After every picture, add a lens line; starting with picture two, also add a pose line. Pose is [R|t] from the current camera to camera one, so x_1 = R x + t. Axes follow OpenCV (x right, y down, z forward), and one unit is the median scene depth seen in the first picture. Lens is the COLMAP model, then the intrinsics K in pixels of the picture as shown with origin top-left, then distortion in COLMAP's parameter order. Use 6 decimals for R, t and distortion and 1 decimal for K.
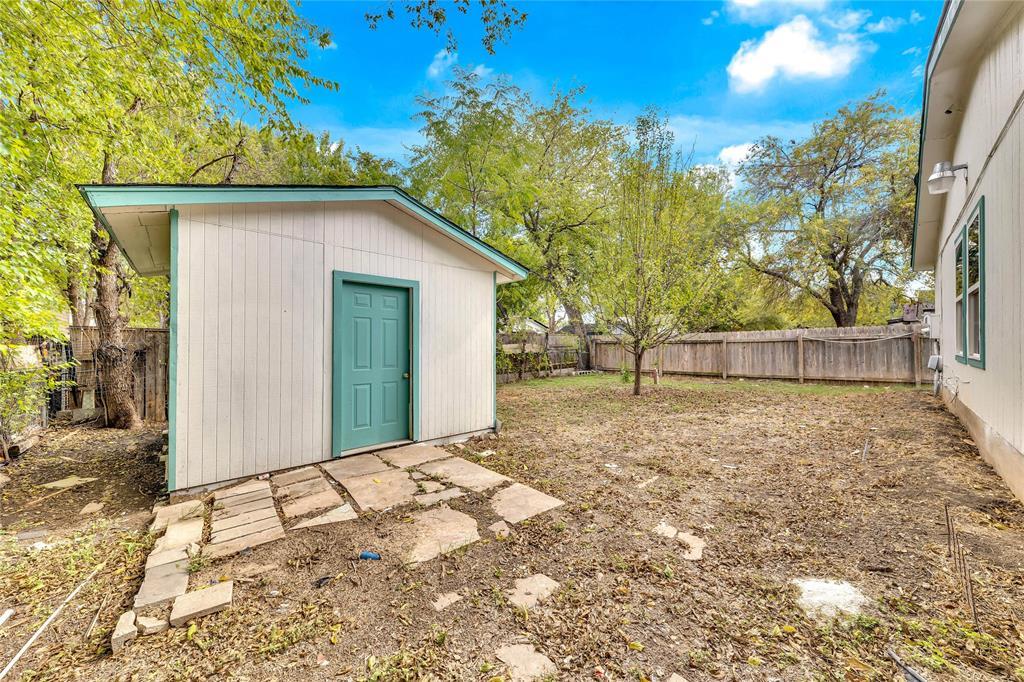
lens RADIAL K [[351.4, 0, 512.3], [0, 351.4, 343.3], [0, 0, 1]] dist [0.000201, -0.000077]
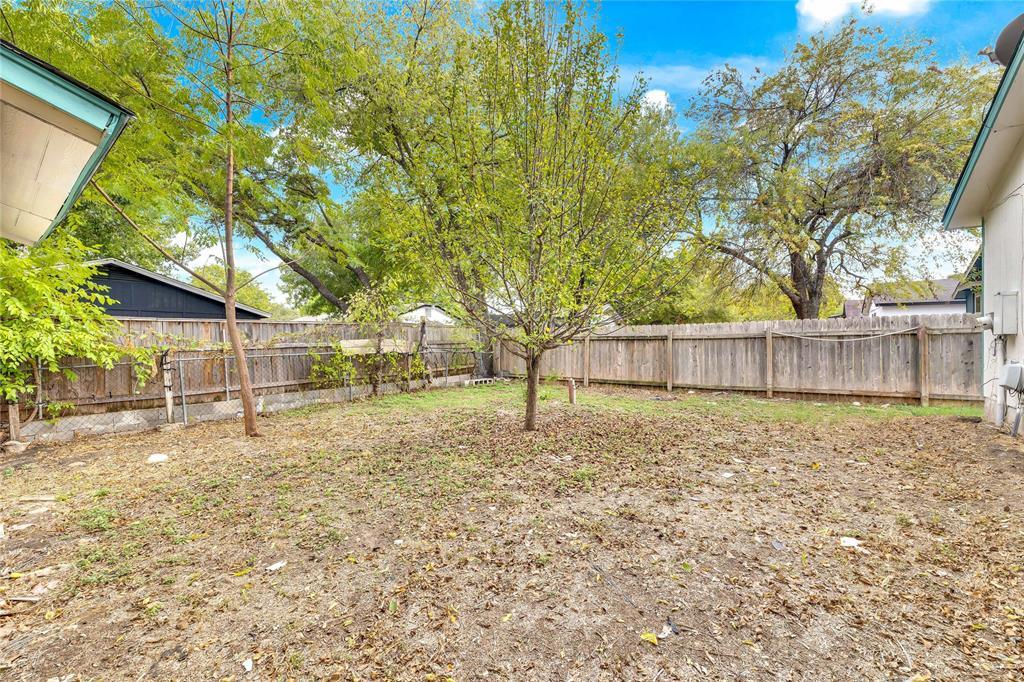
lens RADIAL K [[397.1, 0, 511.6], [0, 397.1, 341.8], [0, 0, 1]] dist [0.003514, -0.000236]
pose [[0.985615, 0.005270, 0.168926, 0.152464], [-0.006617, 0.999951, 0.007413, -0.000692], [-0.168879, -0.008424, 0.985601, 0.261495]]
